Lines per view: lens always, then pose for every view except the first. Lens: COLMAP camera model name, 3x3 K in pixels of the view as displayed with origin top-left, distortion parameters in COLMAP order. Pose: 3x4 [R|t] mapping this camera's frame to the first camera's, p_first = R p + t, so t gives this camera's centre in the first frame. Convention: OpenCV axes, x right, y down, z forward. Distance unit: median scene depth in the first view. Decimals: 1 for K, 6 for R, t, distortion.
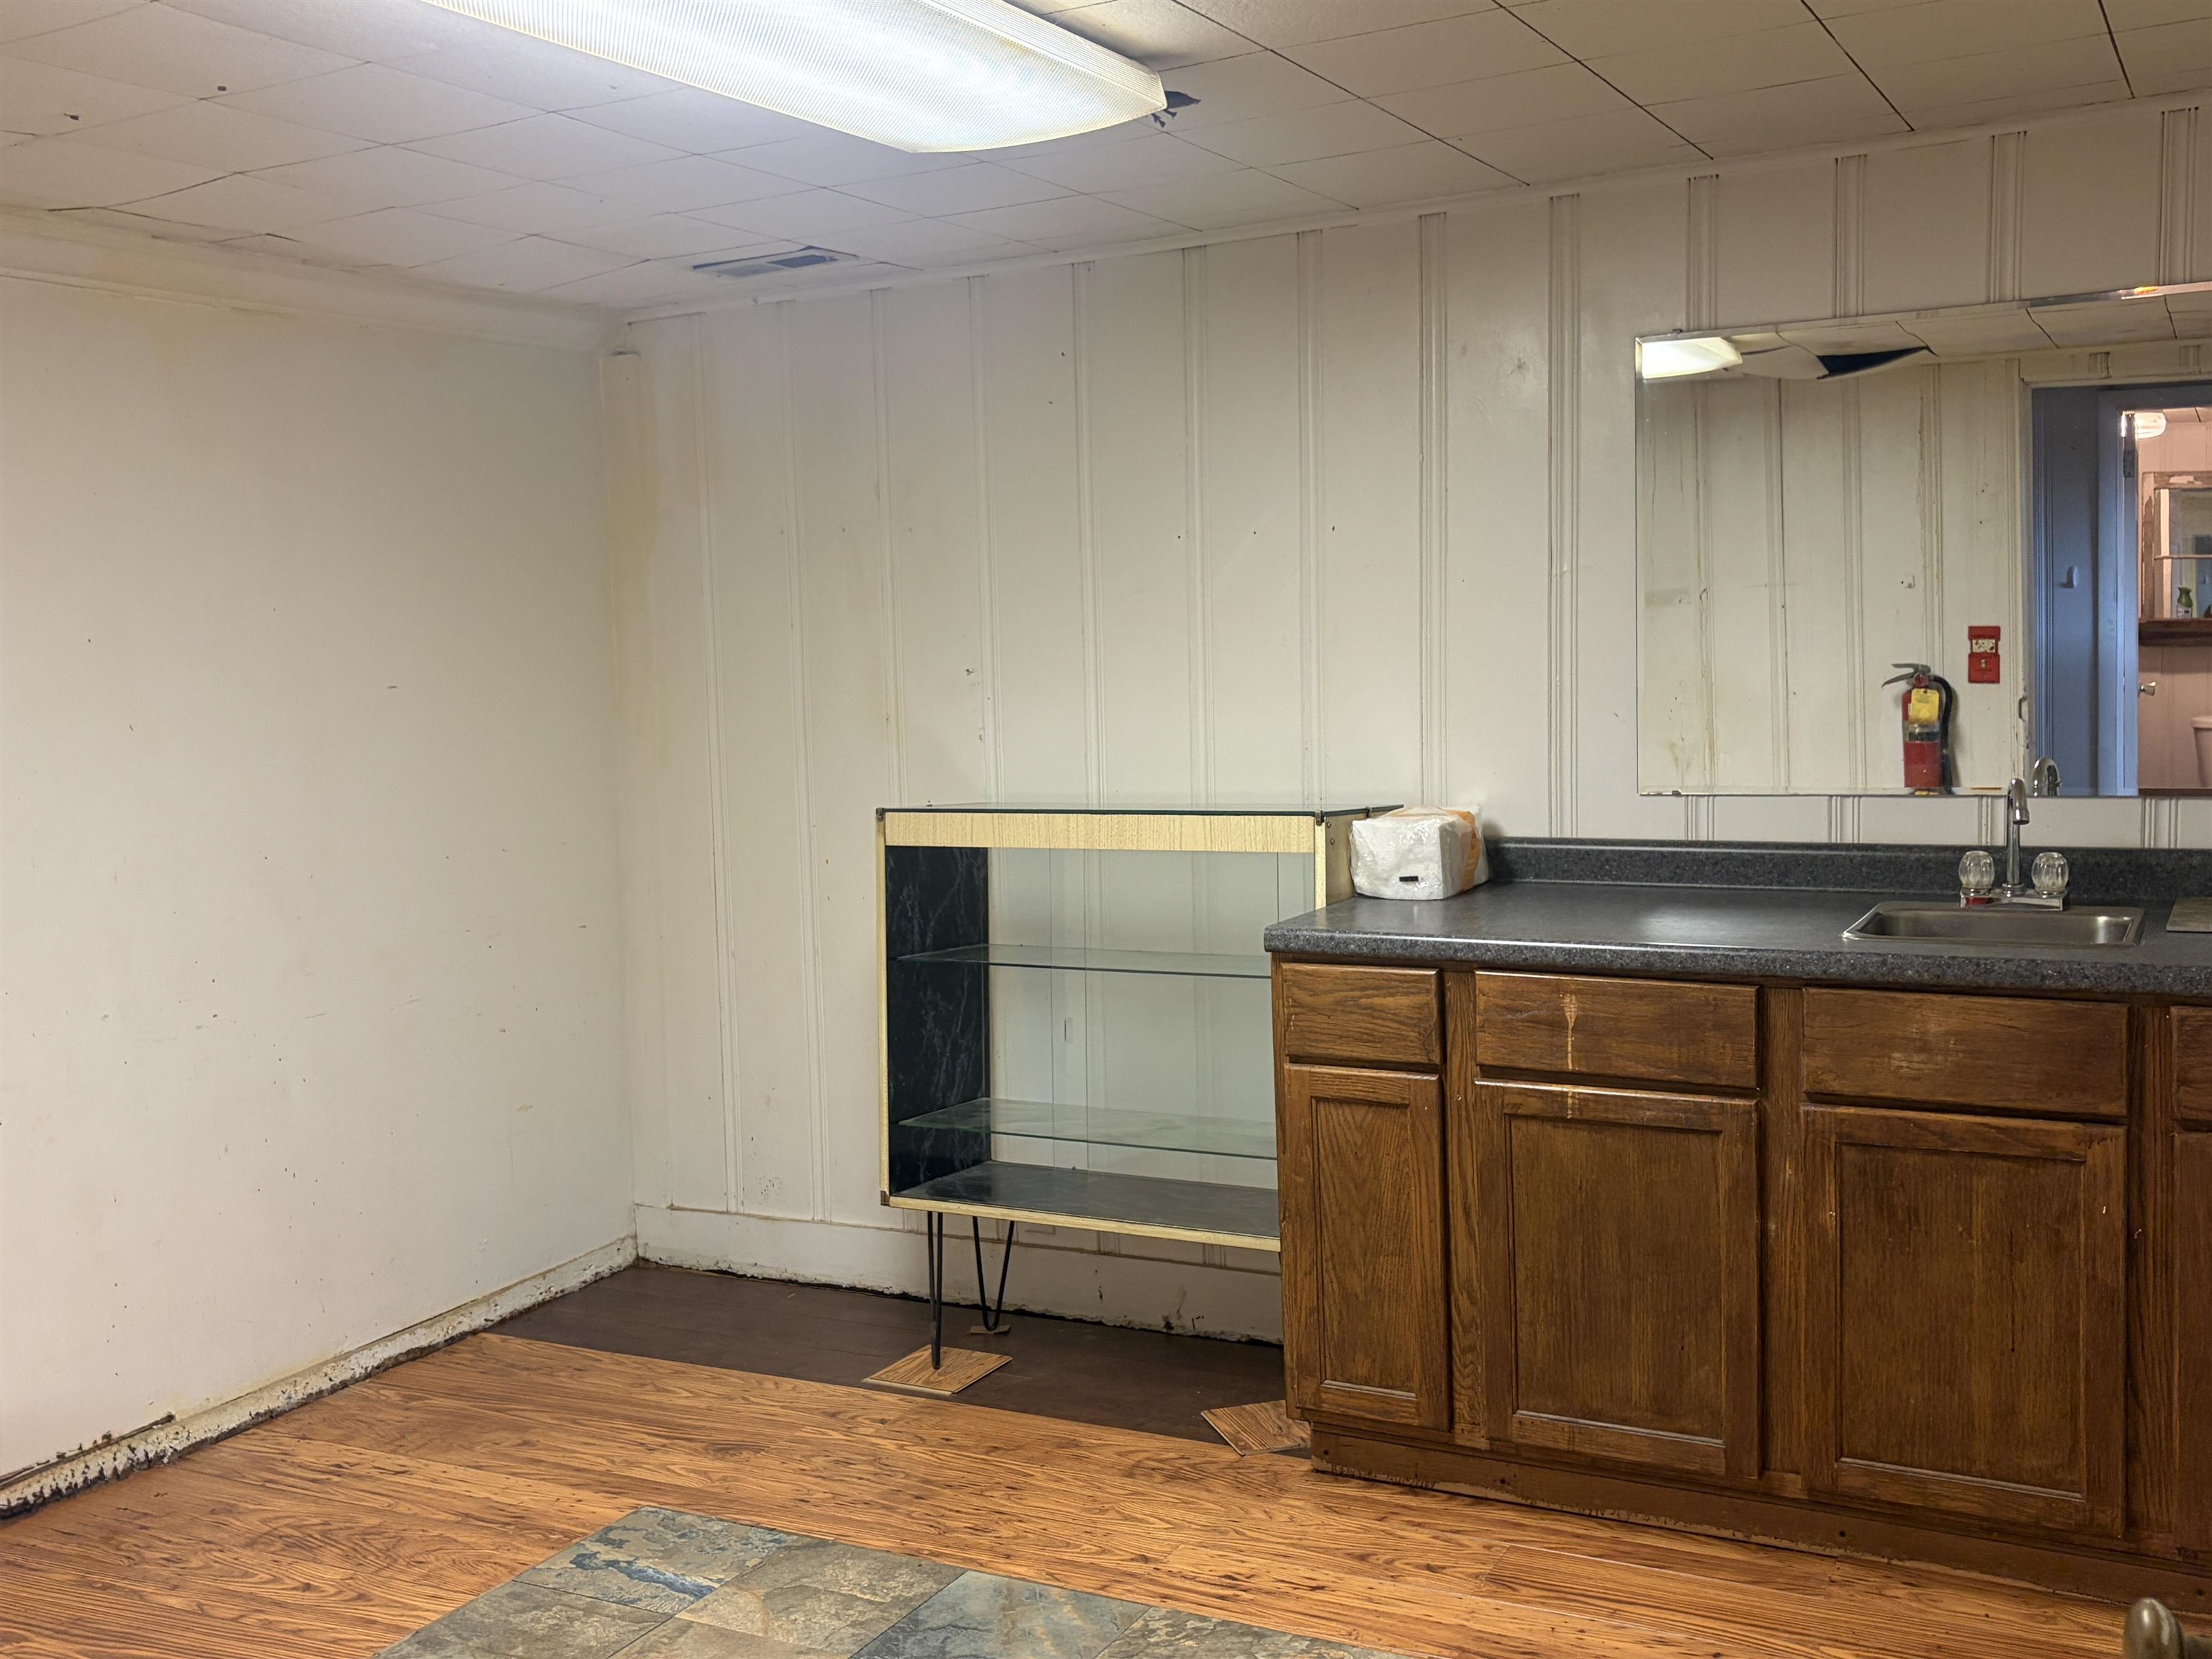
lens RADIAL K [[2169.7, 0, 1106.7], [0, 2169.7, 822.1], [0, 0, 1]] dist [0.017734, 0.000000]
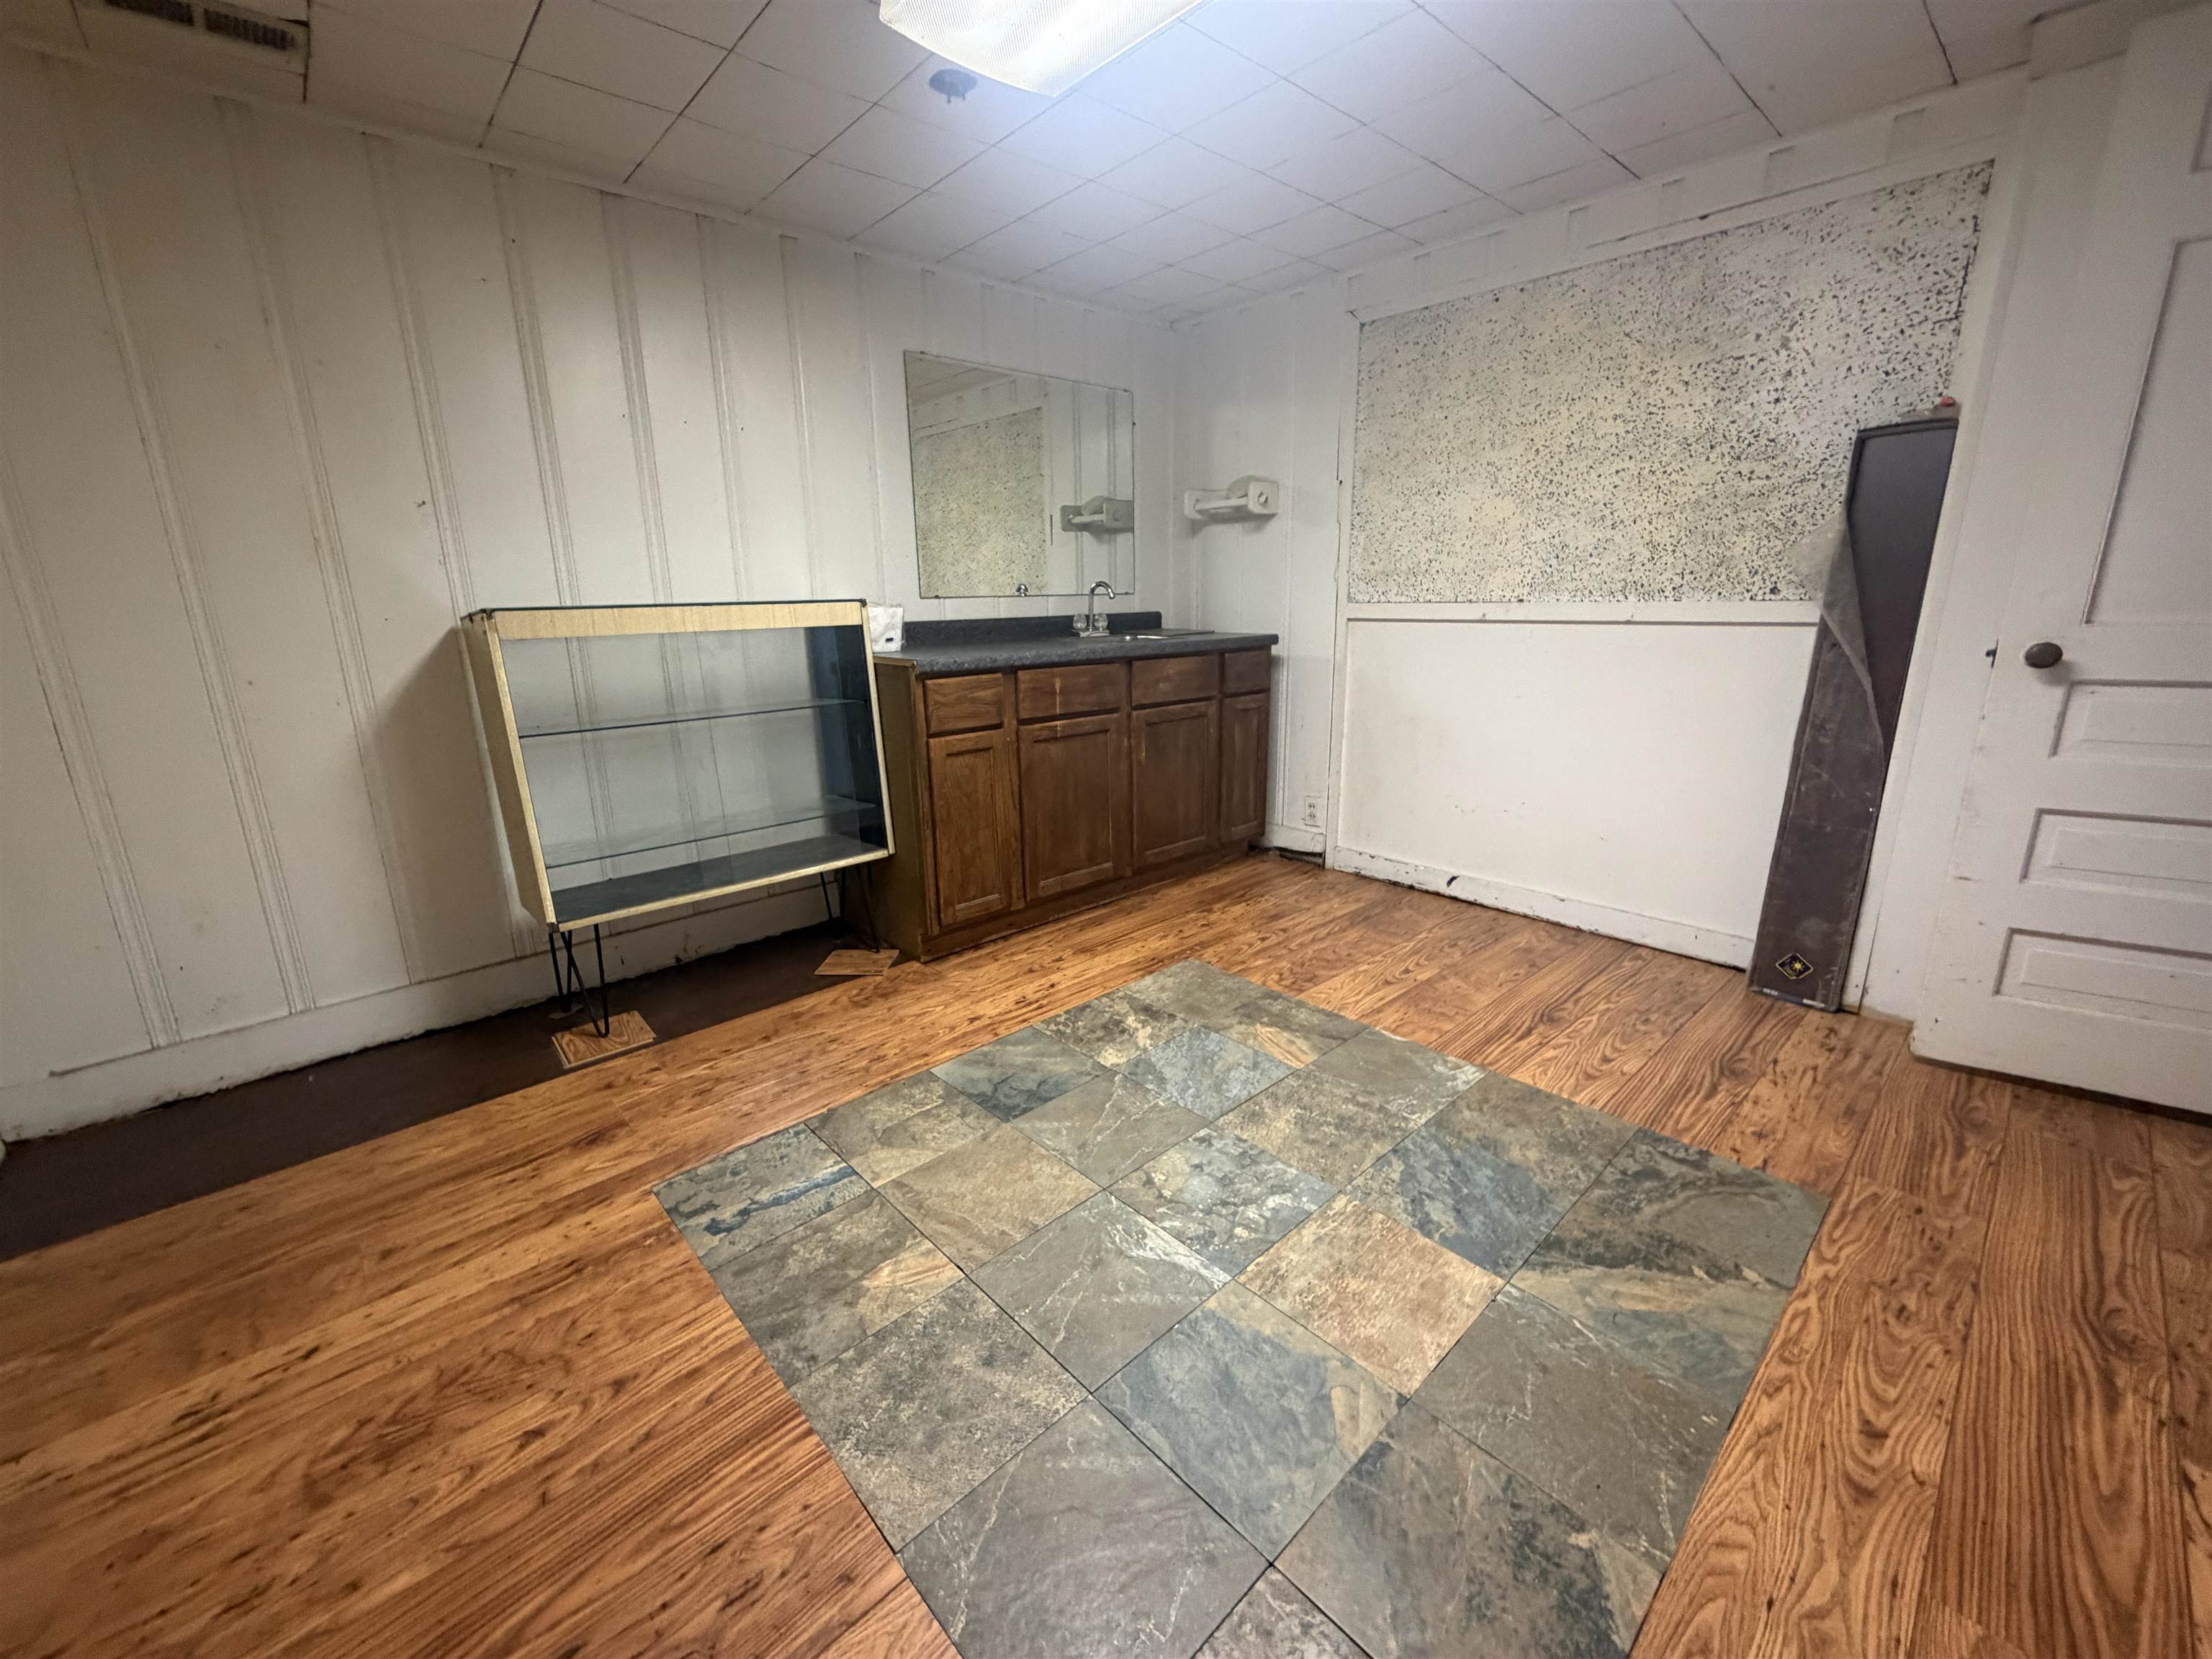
lens RADIAL K [[880.7, 0, 1103.9], [0, 880.7, 835.1], [0, 0, 1]] dist [-0.000729, 0.000308]
pose [[0.335728, -0.223434, 0.915076, -0.552014], [0.092267, 0.974589, 0.204114, 0.055897], [-0.937429, 0.015904, 0.347813, 0.633275]]
